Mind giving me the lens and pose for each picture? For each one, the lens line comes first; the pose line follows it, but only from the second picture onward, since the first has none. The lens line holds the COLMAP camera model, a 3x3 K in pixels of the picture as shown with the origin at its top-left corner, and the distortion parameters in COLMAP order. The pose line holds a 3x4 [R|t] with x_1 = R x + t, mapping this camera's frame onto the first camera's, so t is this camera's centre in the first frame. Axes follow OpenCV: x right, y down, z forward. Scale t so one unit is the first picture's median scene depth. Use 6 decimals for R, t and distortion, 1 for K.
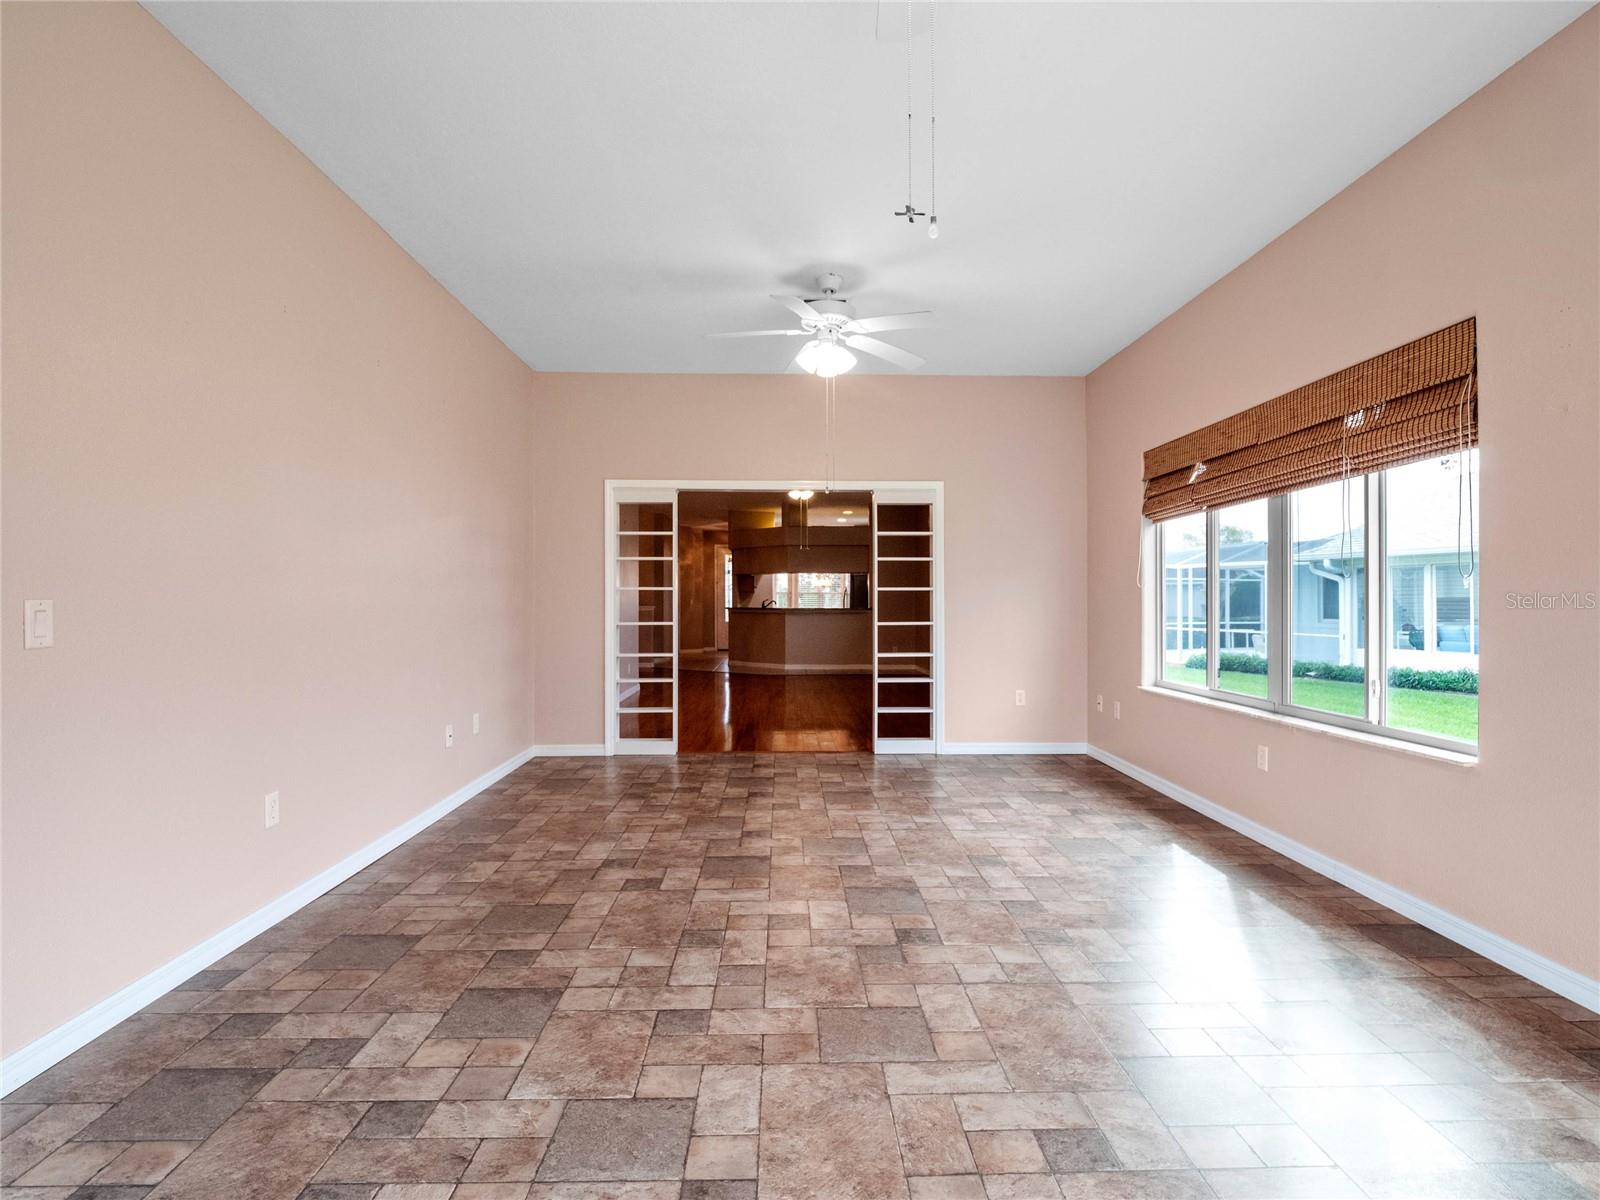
lens RADIAL K [[775.1, 0, 800.6], [0, 775.1, 598.4], [0, 0, 1]] dist [-0.030420, -0.001869]
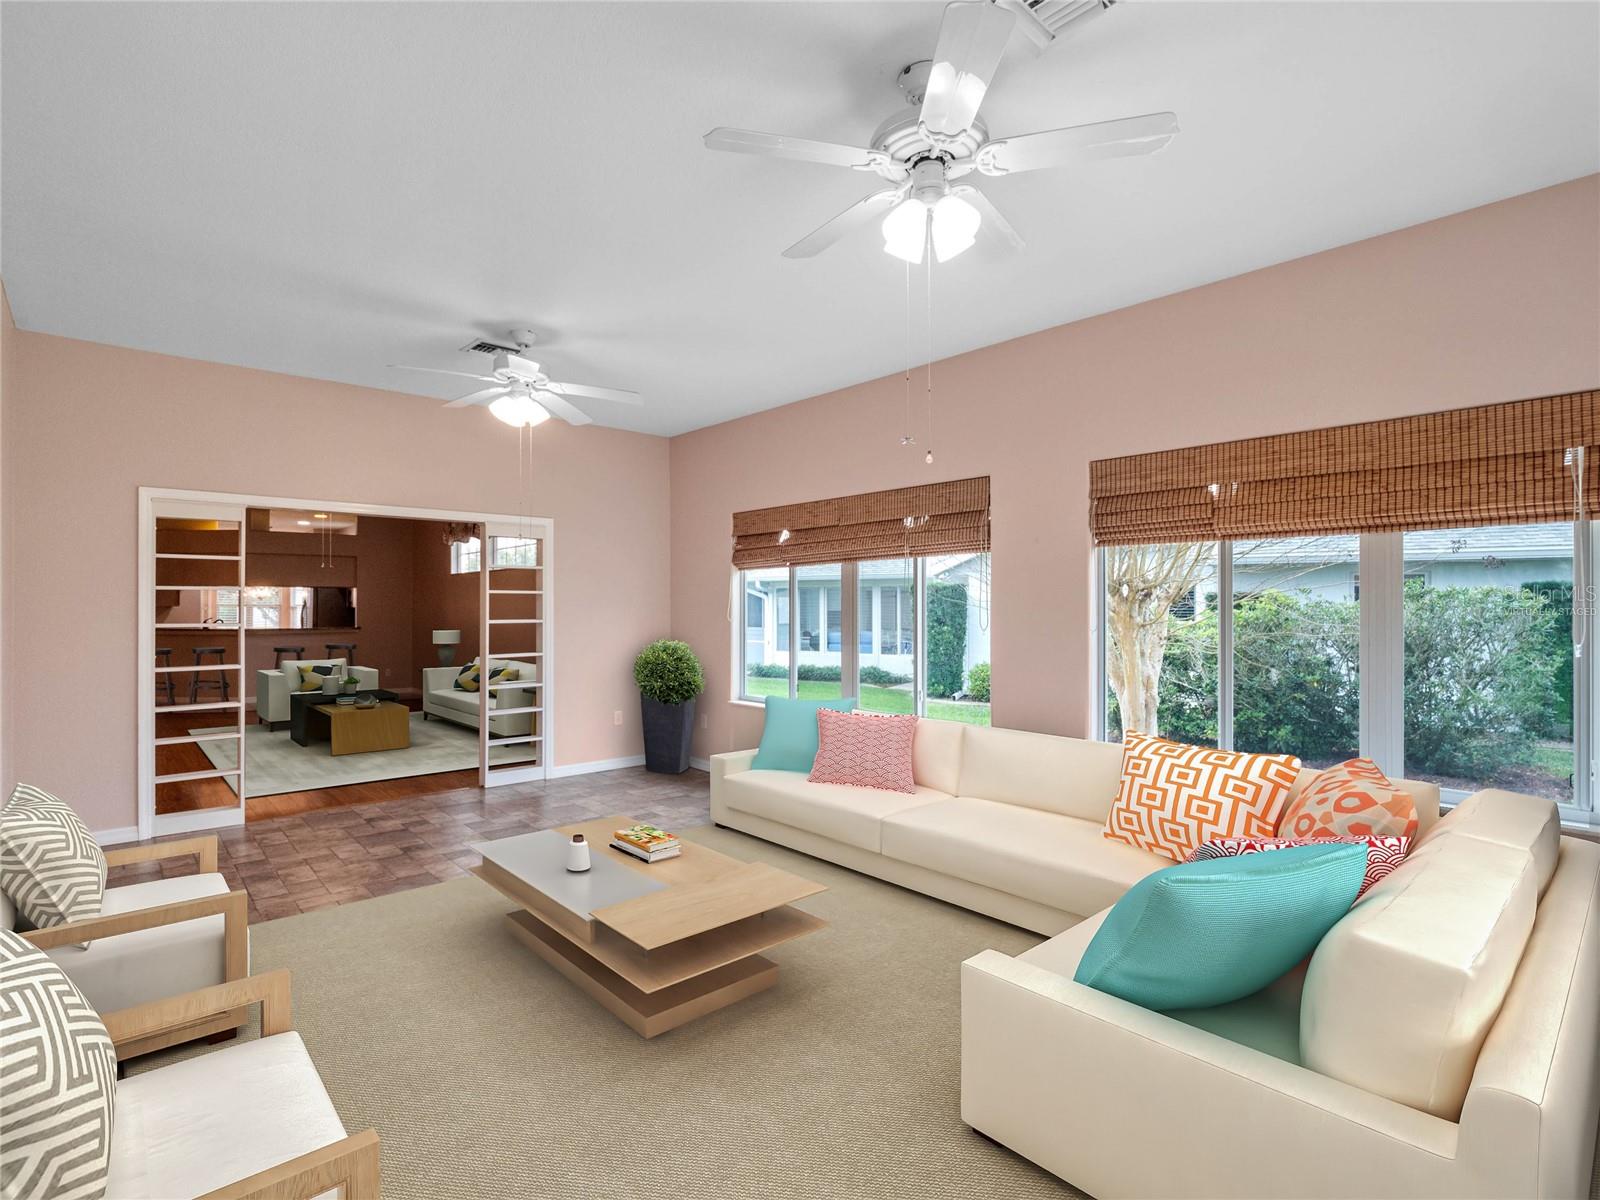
lens RADIAL K [[775.1, 0, 812.8], [0, 775.1, 596.2], [0, 0, 1]] dist [-0.030420, -0.001869]
pose [[0.744635, 0.007822, 0.667426, -0.255214], [-0.000930, 0.999943, -0.010681, -0.035991], [-0.667471, 0.007333, 0.744600, -0.019570]]
